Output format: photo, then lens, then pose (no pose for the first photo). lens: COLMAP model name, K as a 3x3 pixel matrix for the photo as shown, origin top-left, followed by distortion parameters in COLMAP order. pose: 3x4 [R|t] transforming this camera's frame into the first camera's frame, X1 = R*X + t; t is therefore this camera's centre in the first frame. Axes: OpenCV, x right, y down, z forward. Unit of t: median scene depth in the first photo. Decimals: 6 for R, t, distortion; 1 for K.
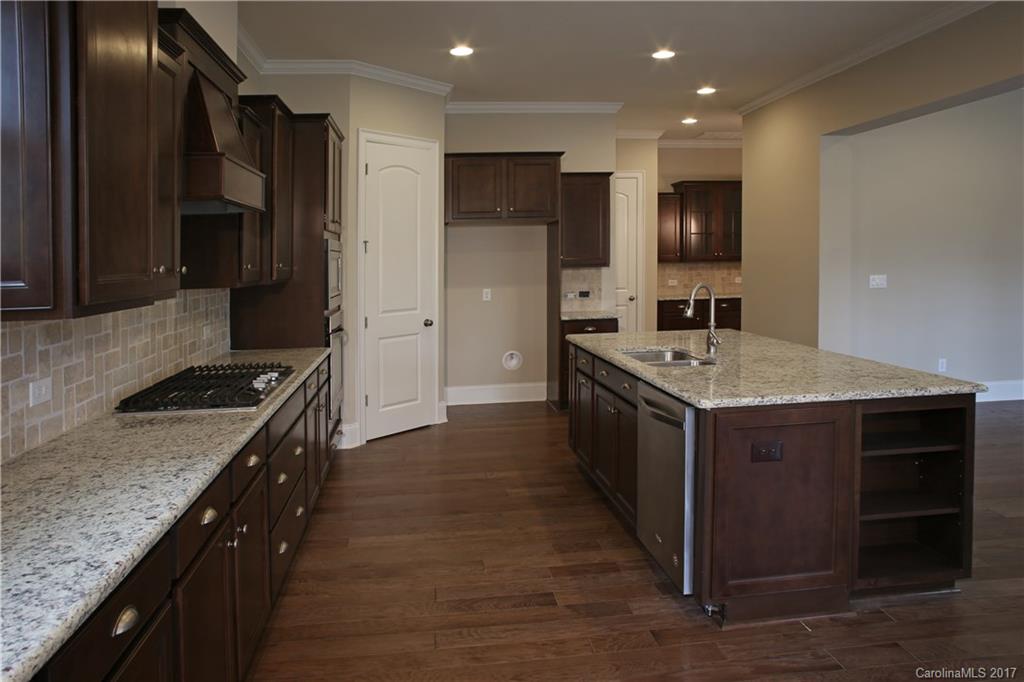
lens RADIAL K [[732.0, 0, 530.1], [0, 732.0, 337.1], [0, 0, 1]] dist [0.004132, 0.004103]
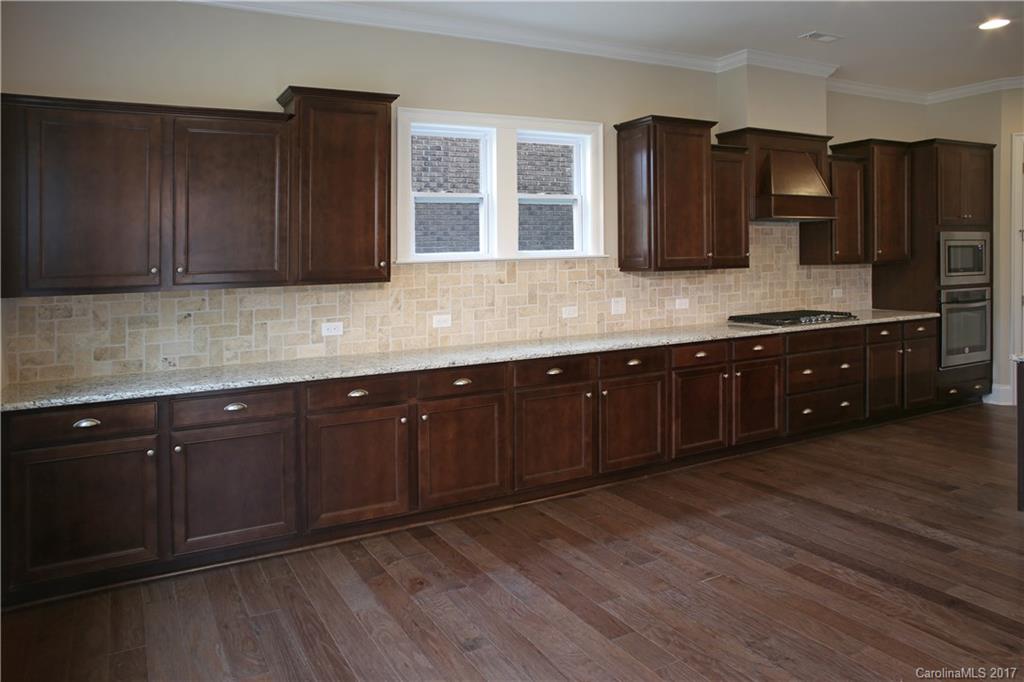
lens RADIAL K [[710.6, 0, 512.0], [0, 710.6, 341.0], [0, 0, 1]] dist [-0.054611, 0.008411]
pose [[0.328790, 0.120267, -0.936714, 0.594062], [-0.085118, 0.991595, 0.097437, 0.006400], [0.940559, 0.047695, 0.336264, -0.140120]]
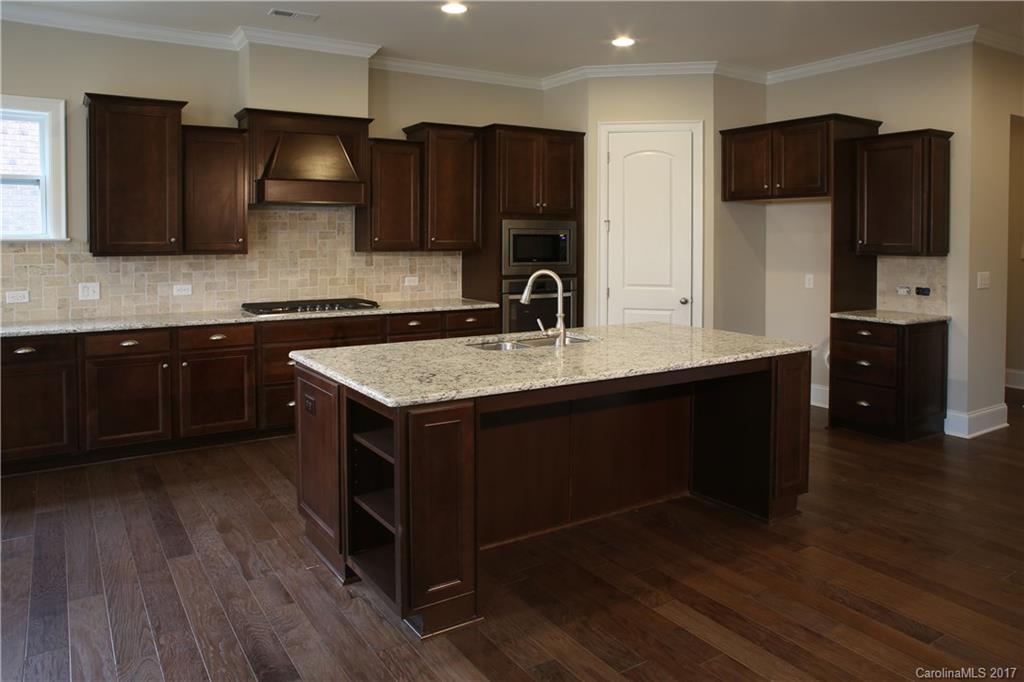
lens RADIAL K [[710.6, 0, 512.0], [0, 710.6, 341.0], [0, 0, 1]] dist [-0.054611, 0.008411]
pose [[0.407163, 0.153738, -0.900324, 0.793288], [-0.111628, 0.986718, 0.118008, -0.064769], [0.906508, 0.052453, 0.418917, 0.441231]]
